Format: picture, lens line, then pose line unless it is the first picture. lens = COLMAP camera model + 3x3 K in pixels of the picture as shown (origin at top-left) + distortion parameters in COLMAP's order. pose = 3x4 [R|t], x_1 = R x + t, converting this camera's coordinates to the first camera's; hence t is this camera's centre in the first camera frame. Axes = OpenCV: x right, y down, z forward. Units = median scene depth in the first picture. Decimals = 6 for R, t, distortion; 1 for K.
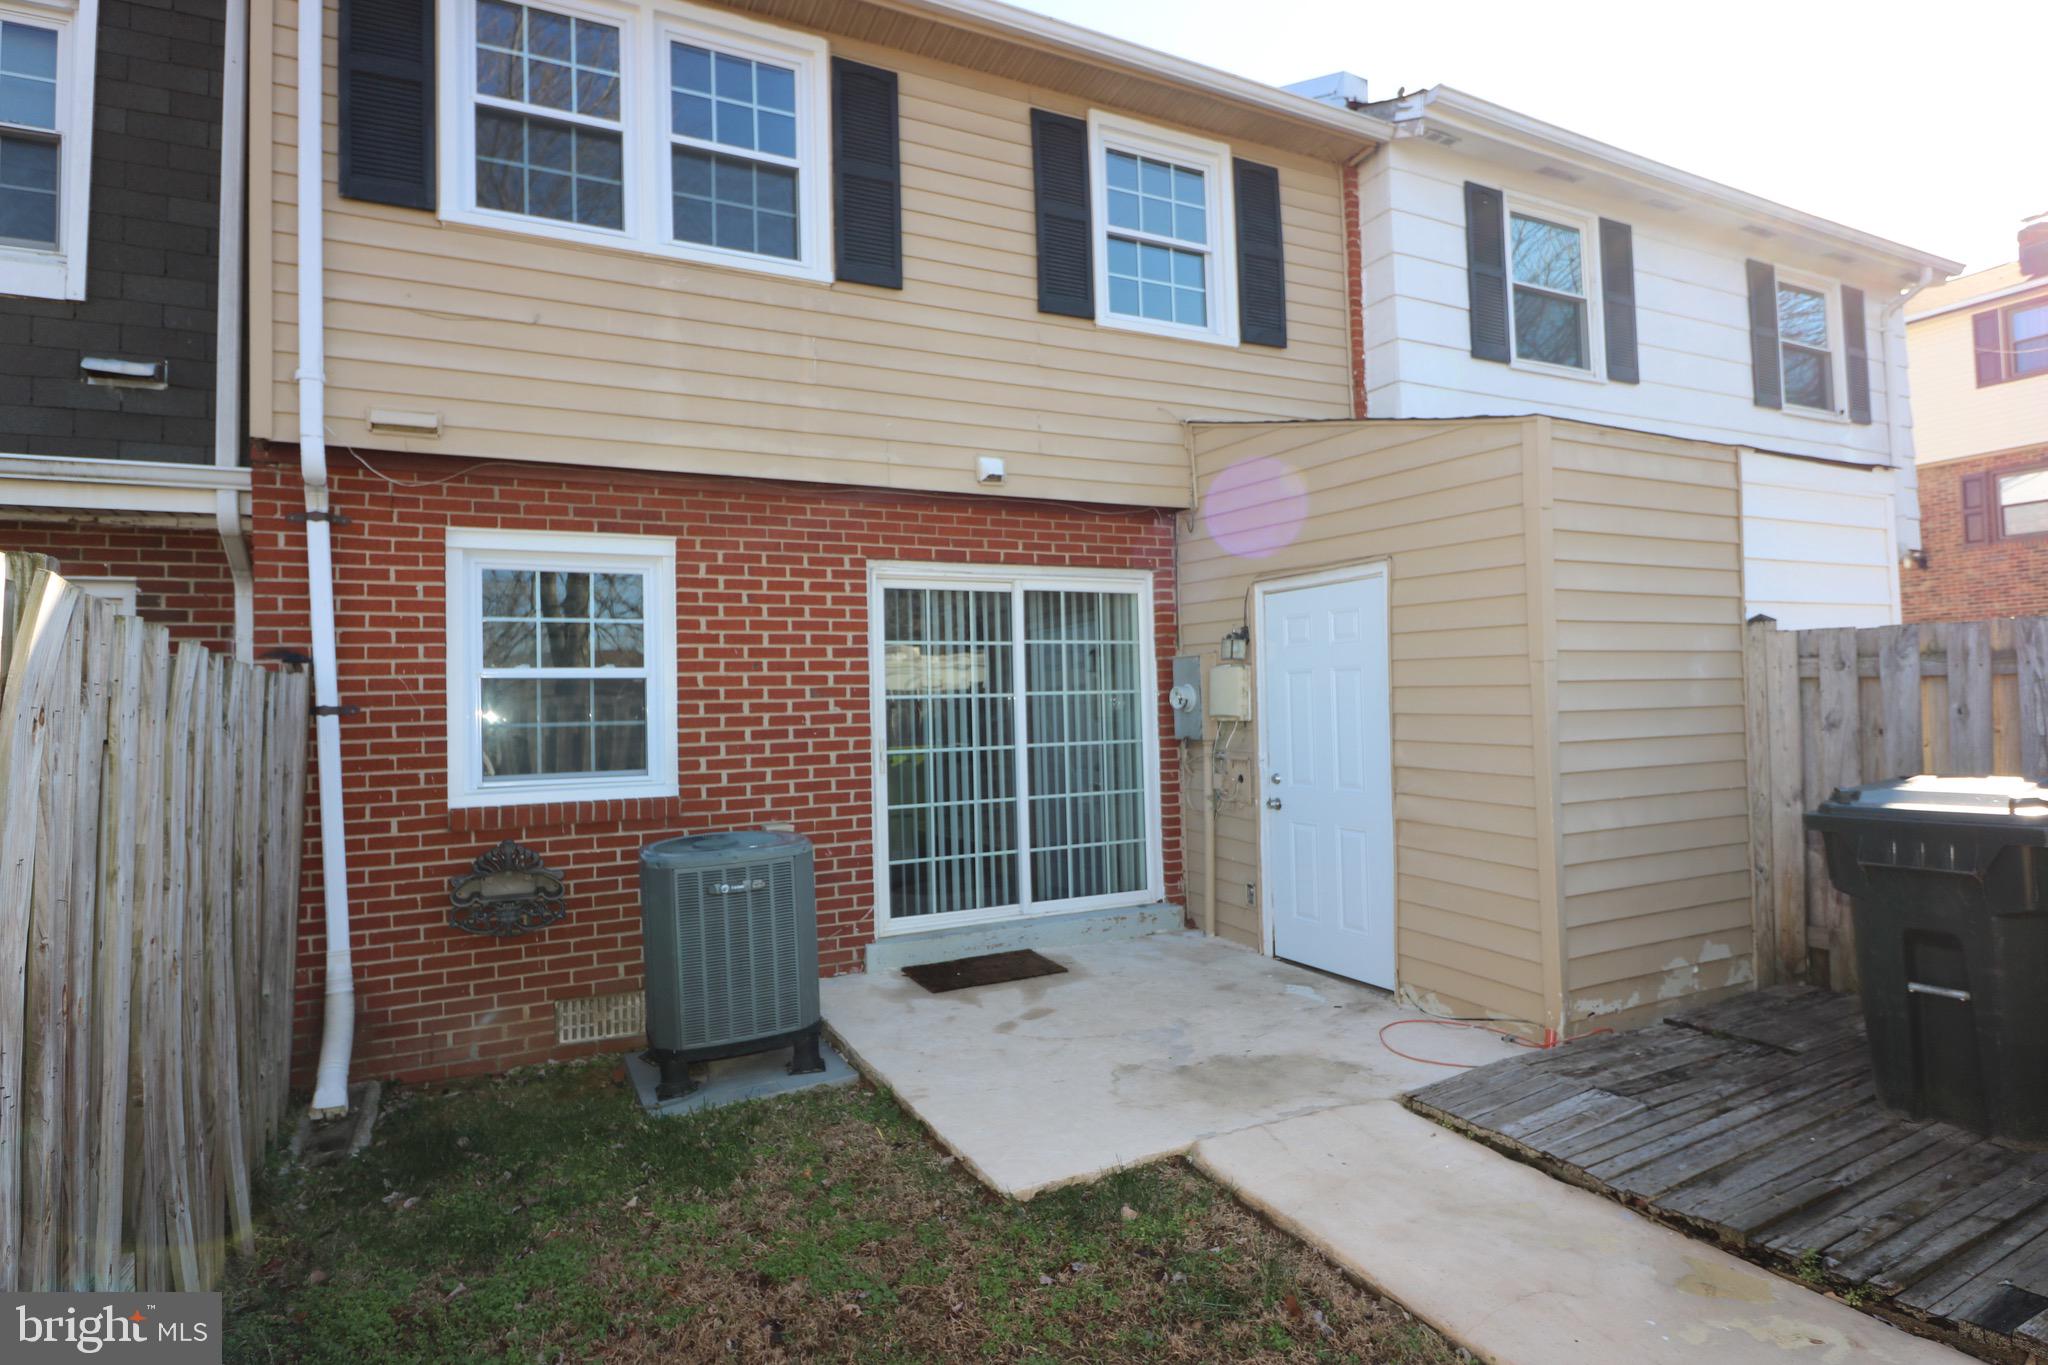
lens RADIAL K [[1096.7, 0, 1029.7], [0, 1096.7, 679.0], [0, 0, 1]] dist [-0.002380, -0.008212]
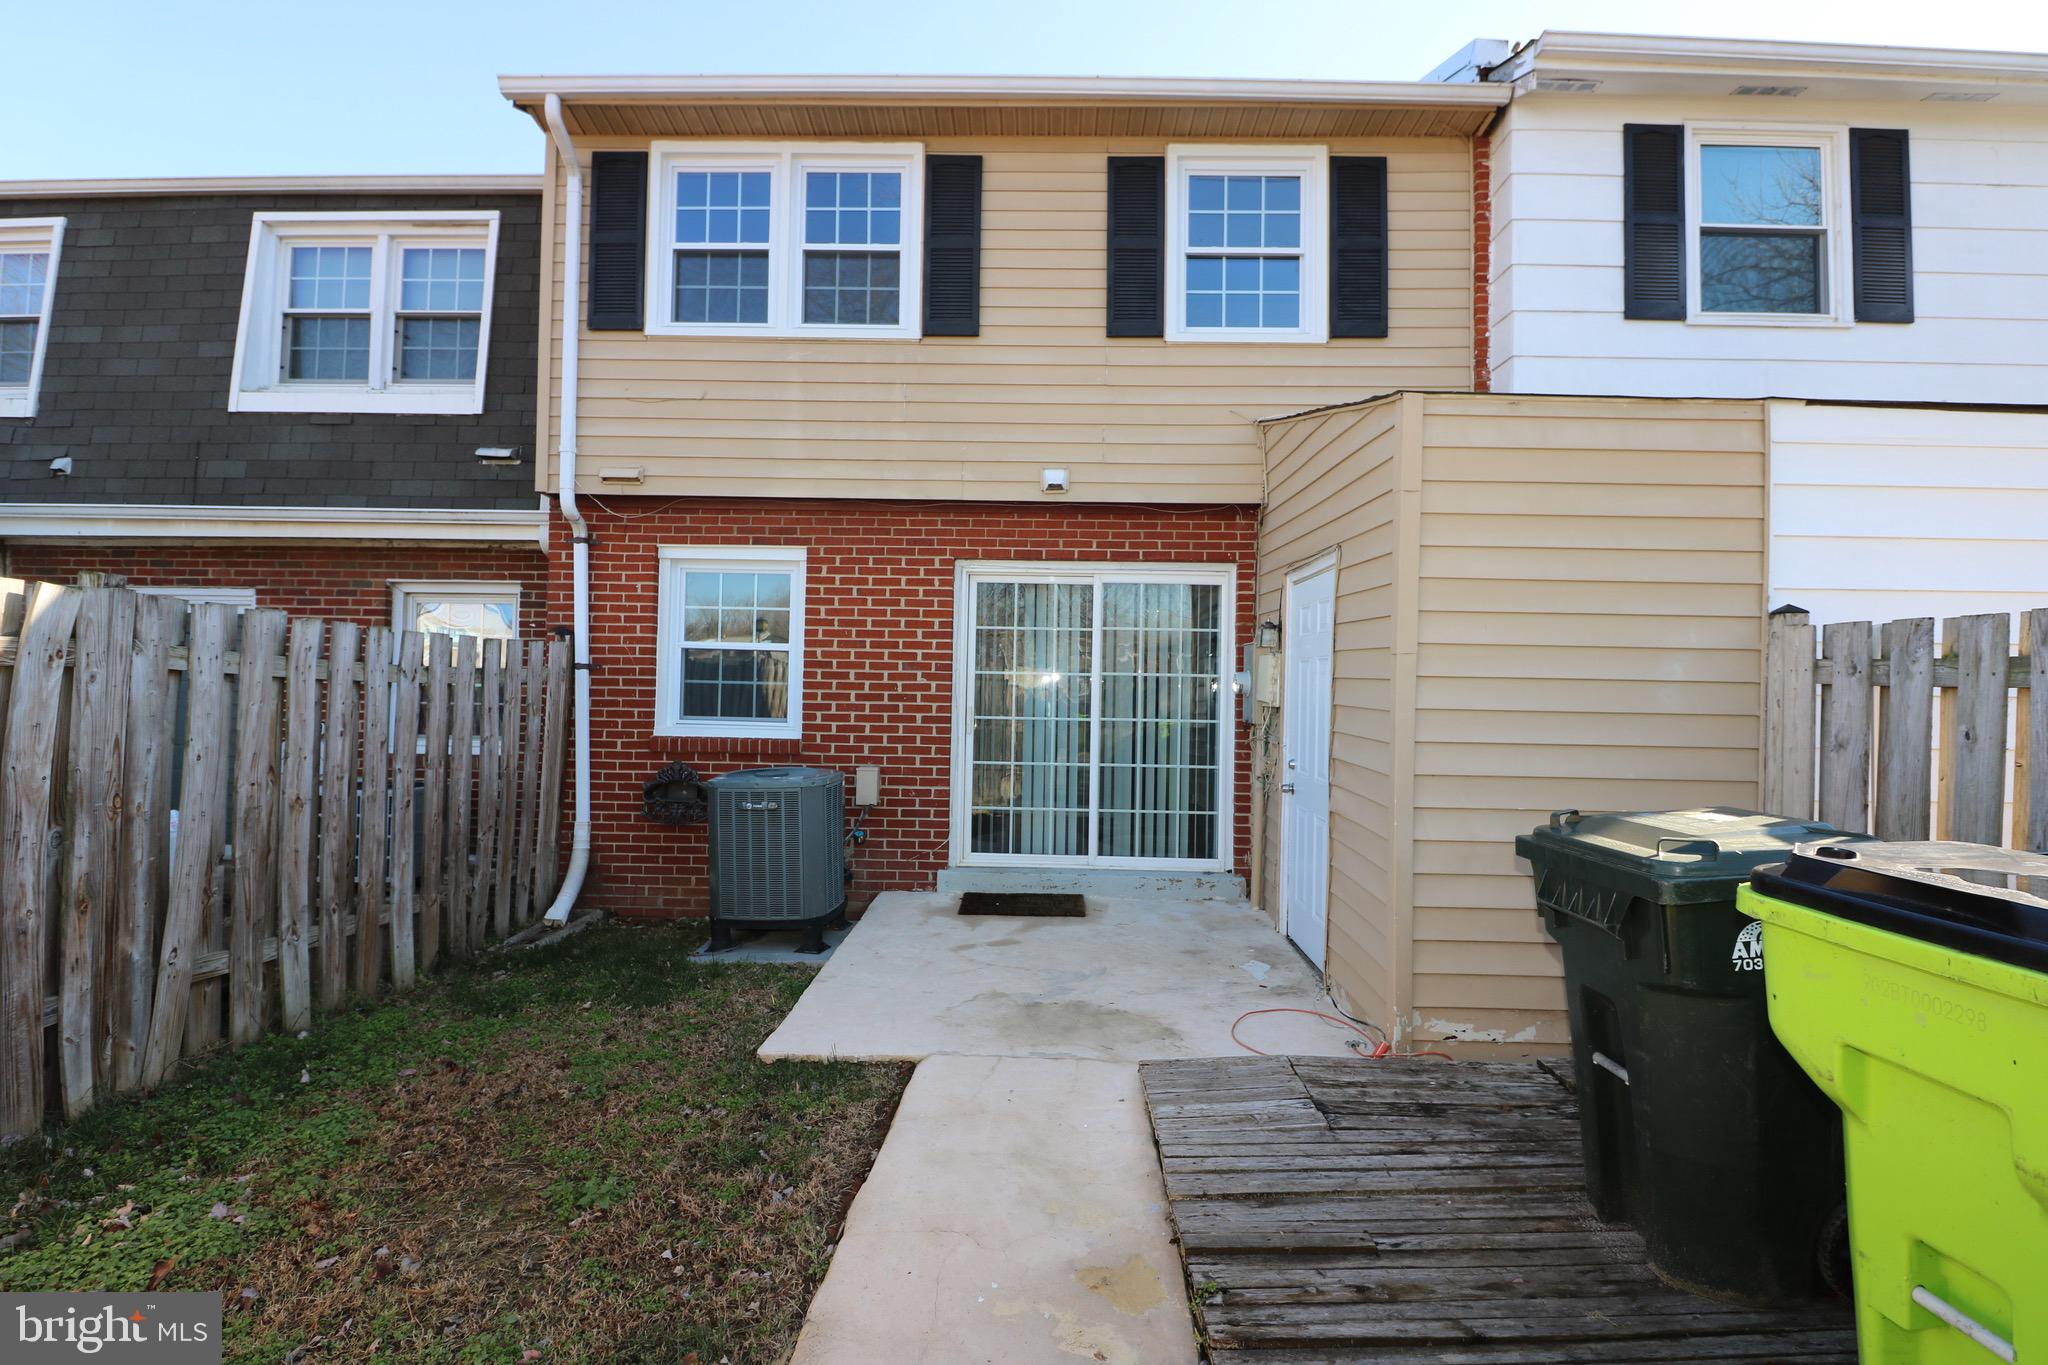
lens RADIAL K [[951.9, 0, 1023.2], [0, 951.9, 675.7], [0, 0, 1]] dist [-0.002554, -0.011968]
pose [[0.878009, 0.036369, -0.477261, 0.501411], [-0.029002, 0.999319, 0.022797, -0.006007], [0.477765, -0.006174, 0.878466, 0.110935]]
